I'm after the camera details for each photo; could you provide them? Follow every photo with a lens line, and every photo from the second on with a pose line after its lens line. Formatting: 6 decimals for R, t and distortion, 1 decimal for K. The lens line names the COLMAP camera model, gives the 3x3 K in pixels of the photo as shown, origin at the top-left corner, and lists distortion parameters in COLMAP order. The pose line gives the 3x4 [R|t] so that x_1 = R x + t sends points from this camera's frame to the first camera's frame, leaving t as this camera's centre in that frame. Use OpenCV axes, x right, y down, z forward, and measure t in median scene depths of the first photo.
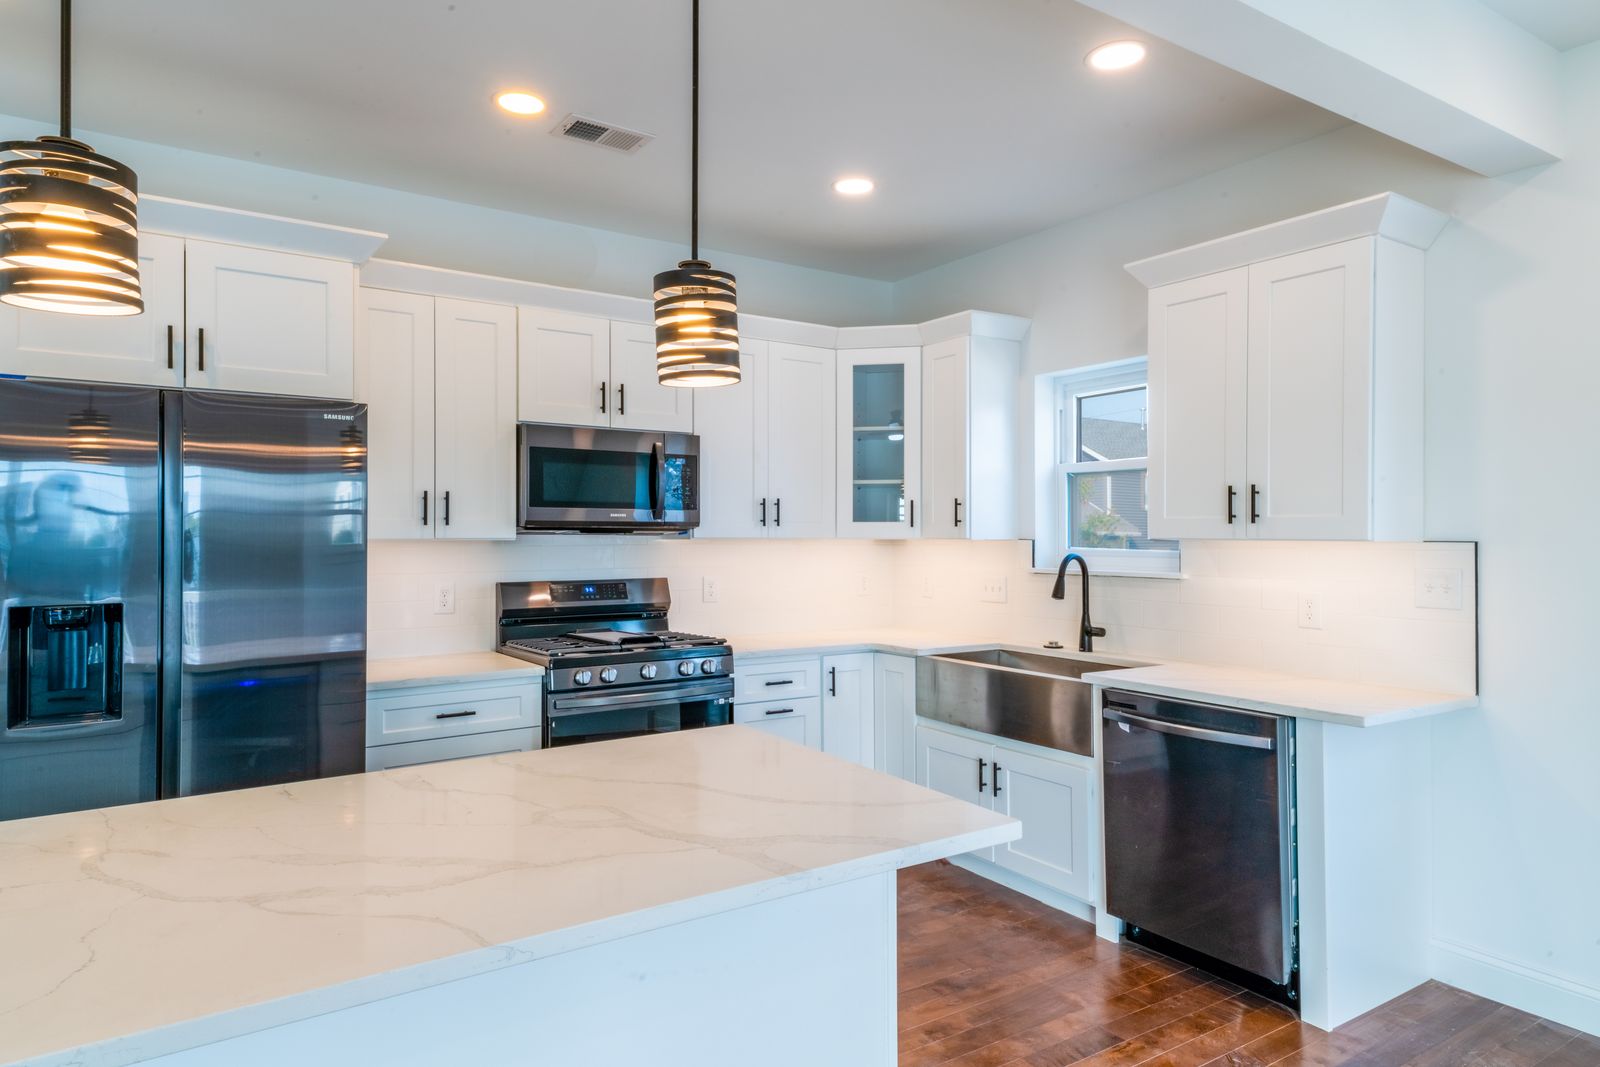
lens RADIAL K [[955.5, 0, 799.7], [0, 955.5, 530.6], [0, 0, 1]] dist [0.001980, -0.000575]
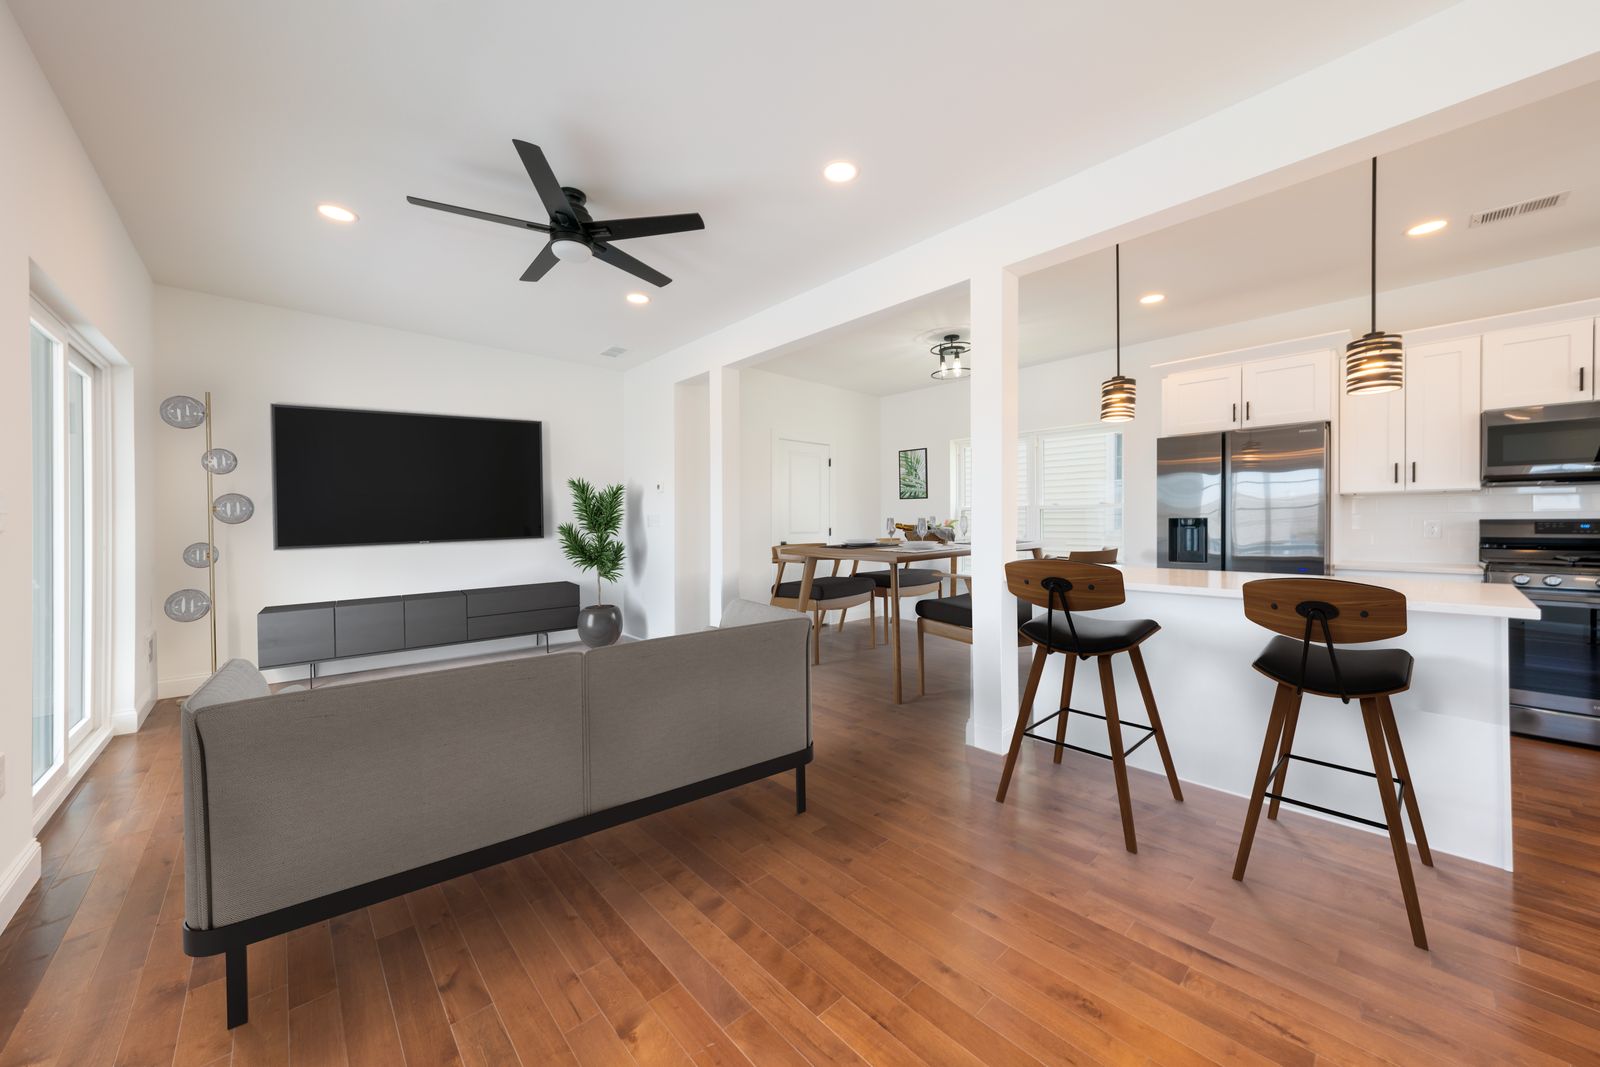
lens RADIAL K [[614.7, 0, 801.5], [0, 614.7, 531.1], [0, 0, 1]] dist [-0.000785, -0.000094]
pose [[0.126745, 0.004745, -0.991924, 0.715302], [0.004046, 0.999978, 0.005301, 0.088813], [0.991927, -0.004686, 0.126723, -0.266402]]
